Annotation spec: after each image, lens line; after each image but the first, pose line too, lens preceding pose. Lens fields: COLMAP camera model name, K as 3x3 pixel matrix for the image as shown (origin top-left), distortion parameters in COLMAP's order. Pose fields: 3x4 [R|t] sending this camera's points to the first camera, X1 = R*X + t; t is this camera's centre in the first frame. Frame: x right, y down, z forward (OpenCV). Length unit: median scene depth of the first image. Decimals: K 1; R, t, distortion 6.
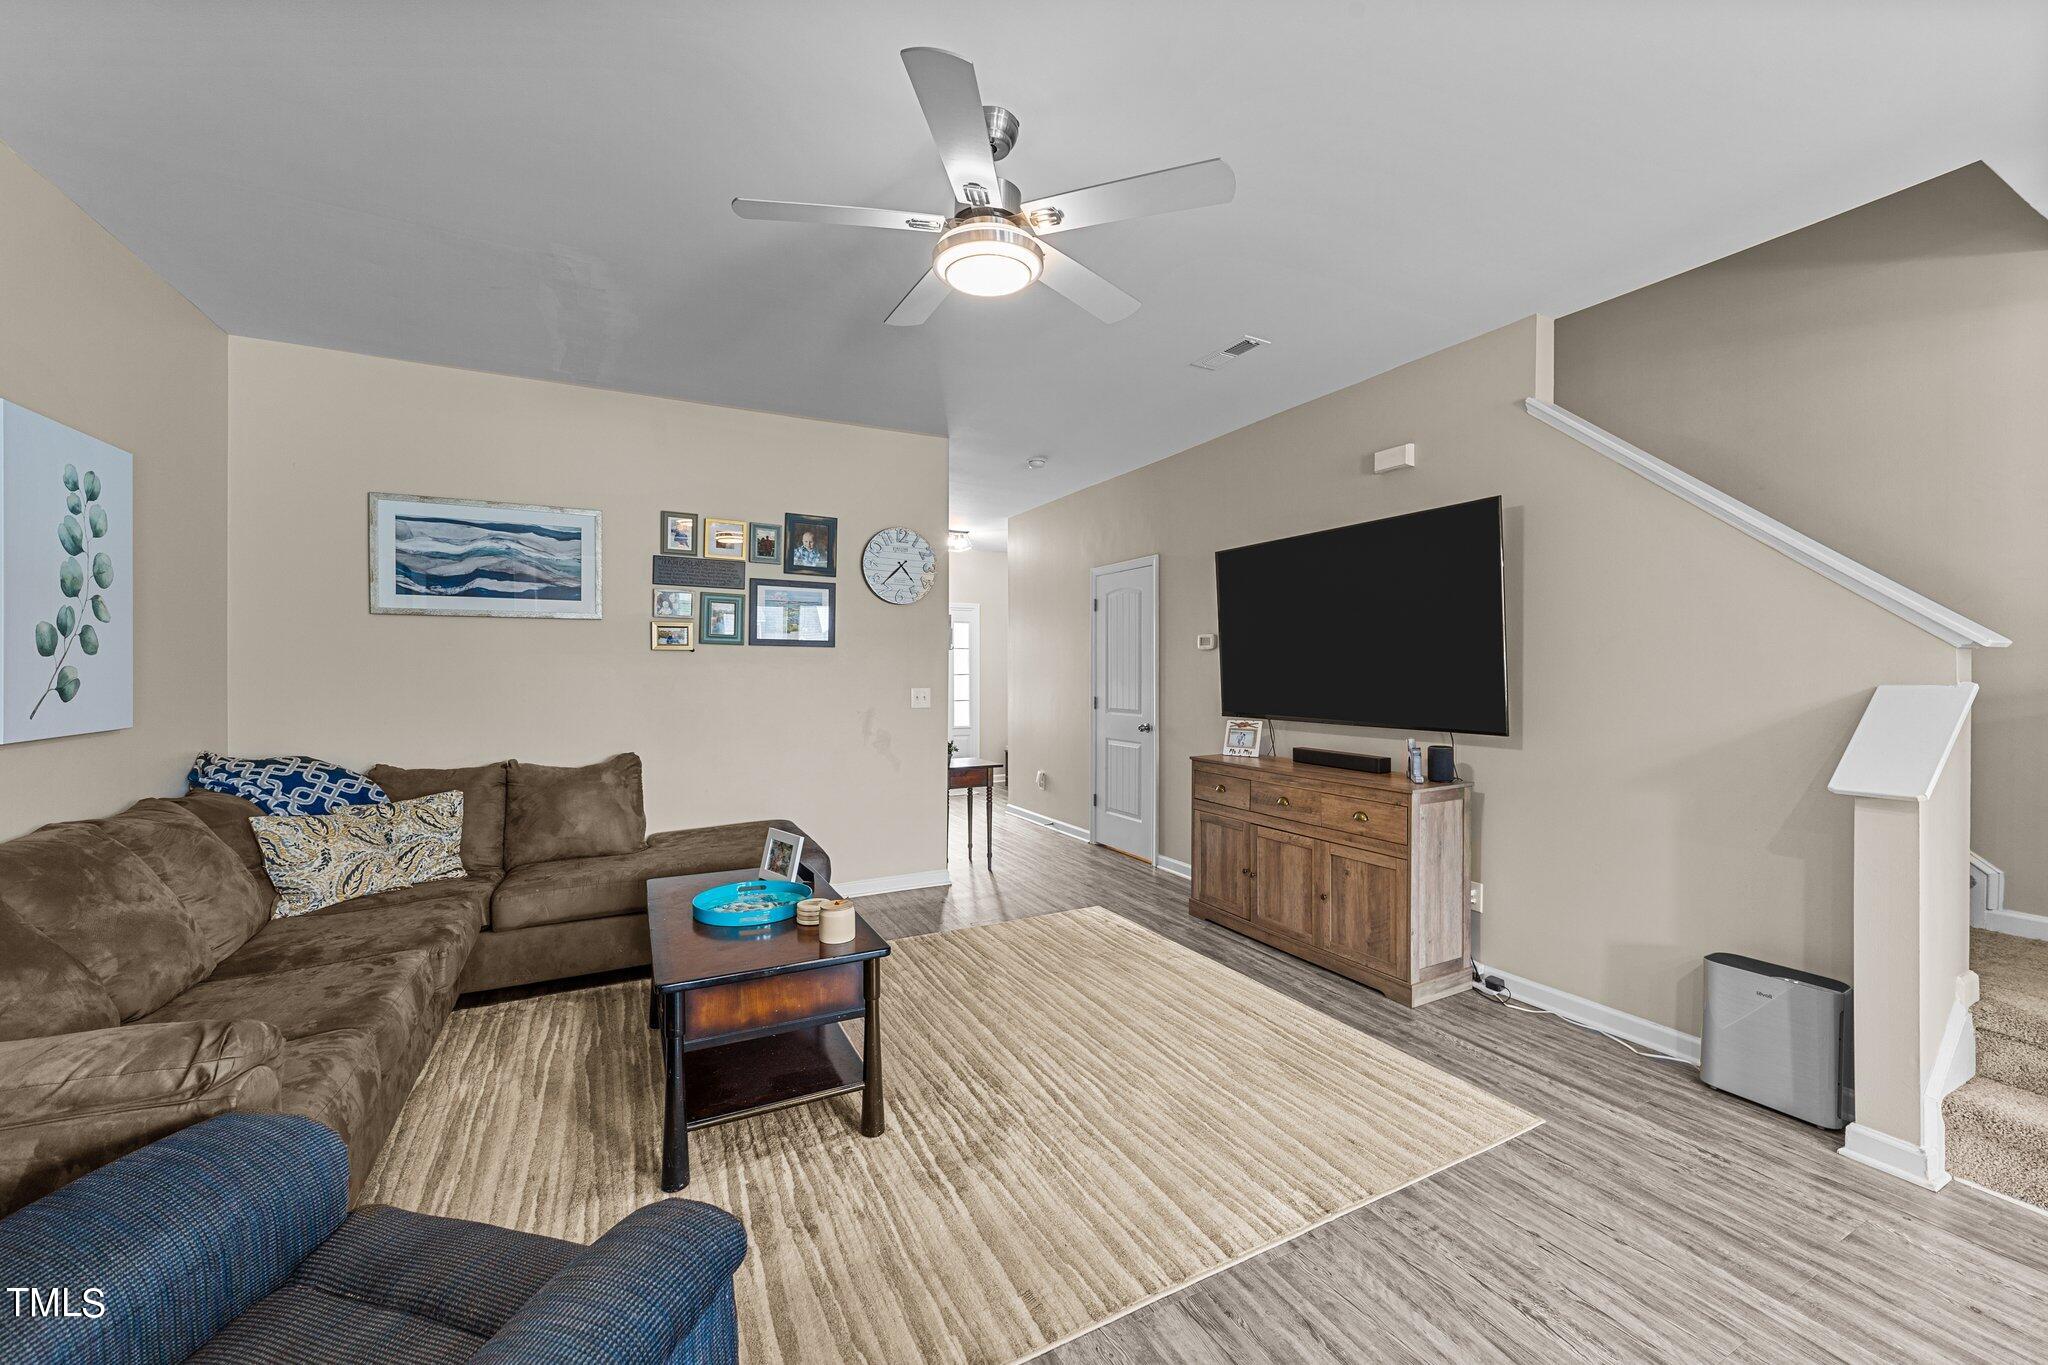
lens RADIAL K [[785.9, 0, 1031.3], [0, 785.9, 674.8], [0, 0, 1]] dist [-0.013515, 0.007314]
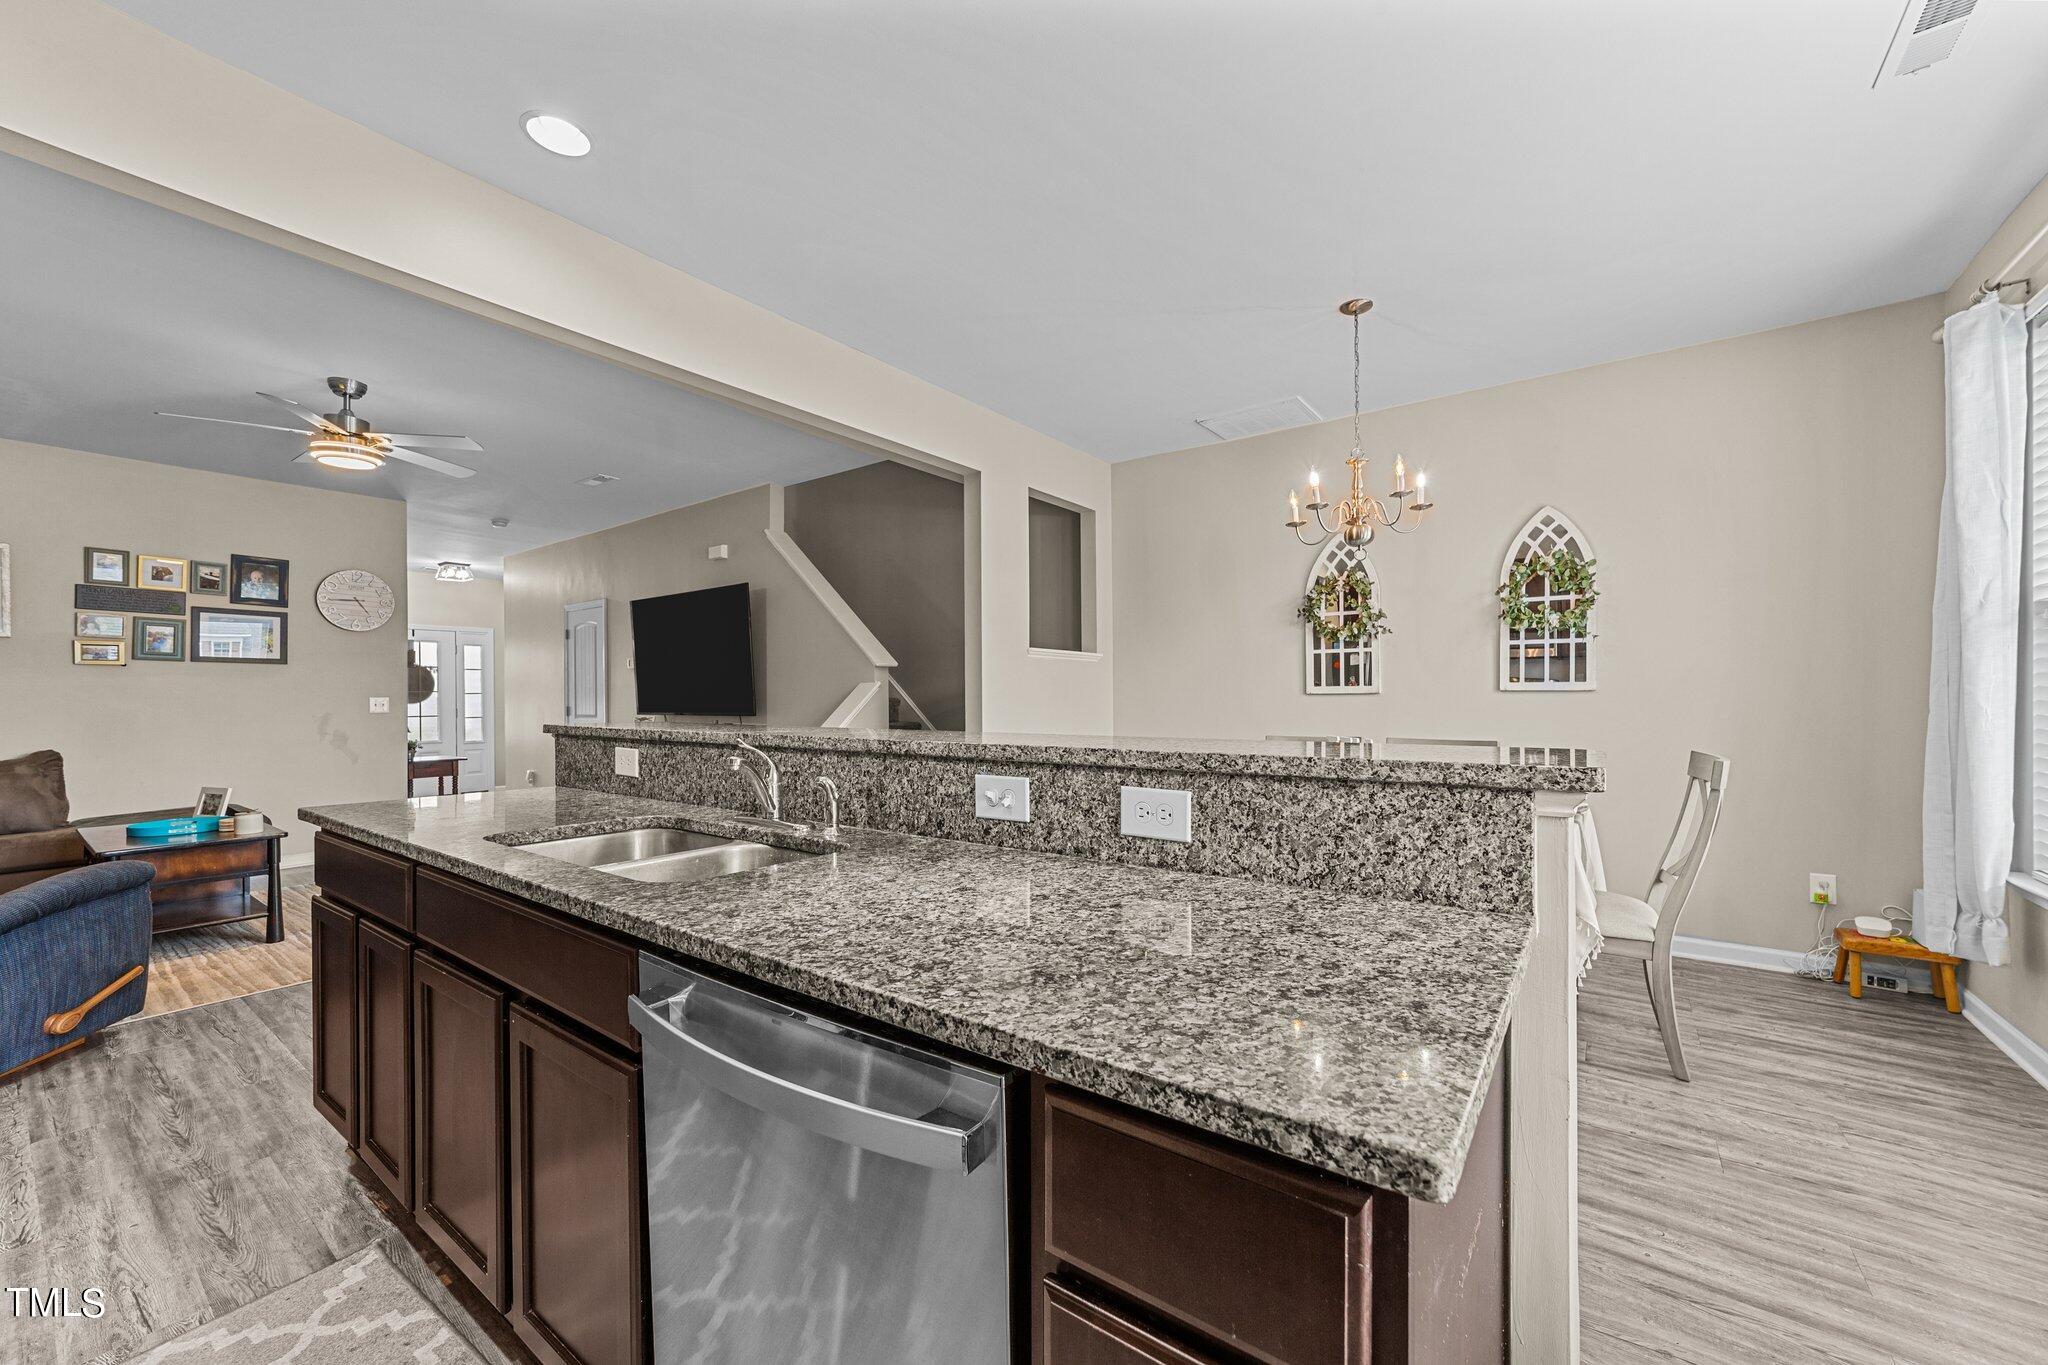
lens RADIAL K [[785.9, 0, 1031.8], [0, 785.9, 698.5], [0, 0, 1]] dist [-0.013515, 0.007314]
pose [[0.898884, -0.007186, 0.438127, 0.332332], [0.008495, 0.999963, -0.001028, 0.037558], [-0.438103, 0.004645, 0.898913, -0.777923]]
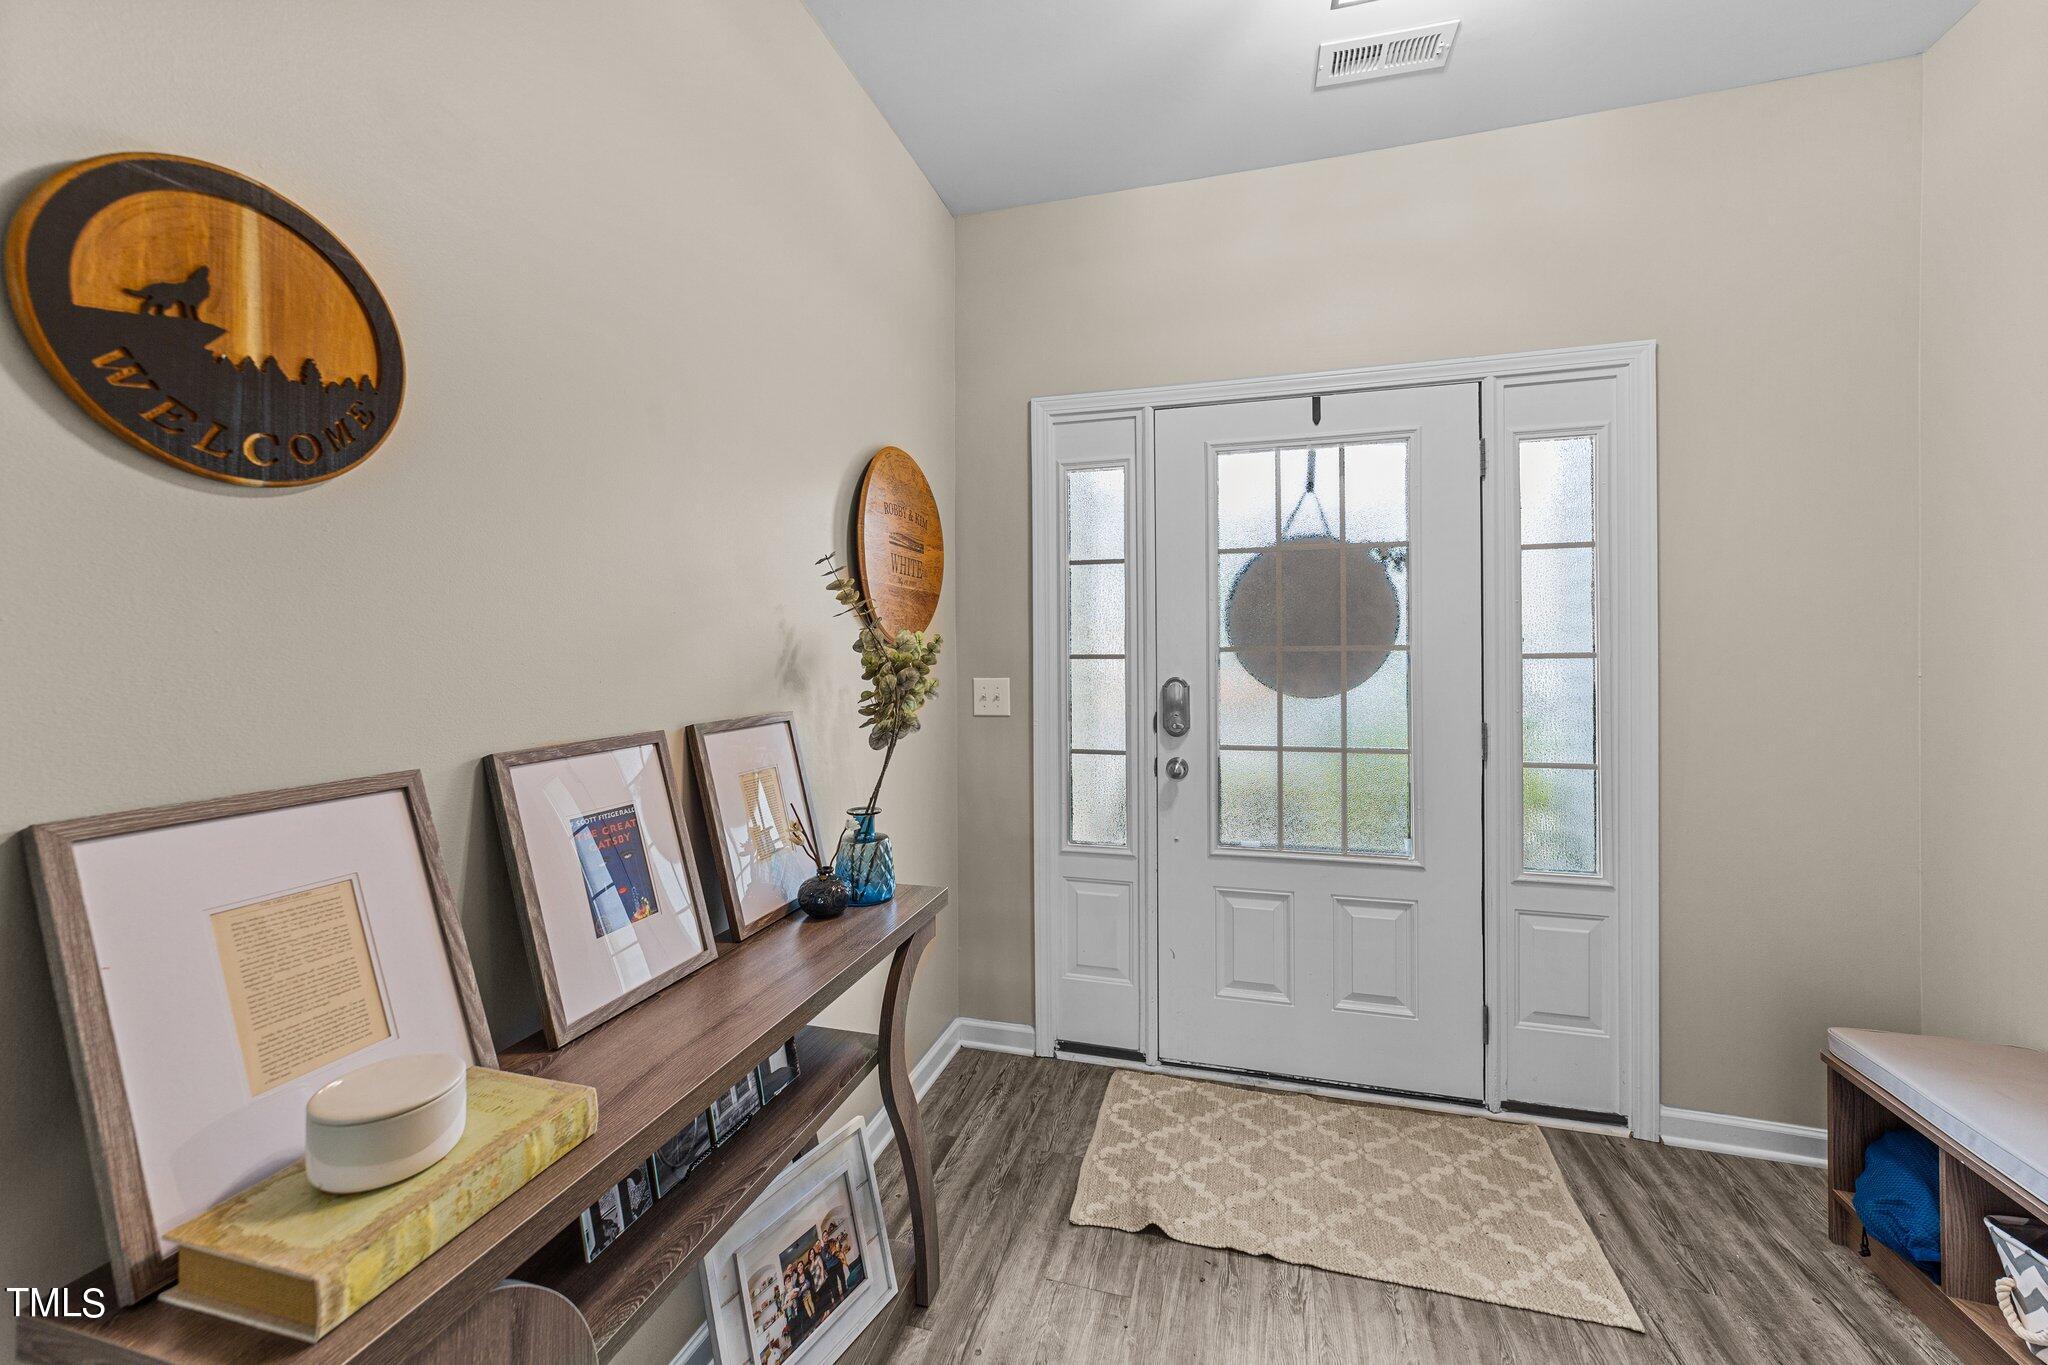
lens RADIAL K [[785.9, 0, 1026.5], [0, 785.9, 687.7], [0, 0, 1]] dist [-0.013515, 0.007314]
pose [[0.732049, -0.007545, -0.681210, -0.127438], [-0.006280, 0.999821, -0.017823, 0.040895], [0.681223, 0.017325, 0.731871, 1.898229]]
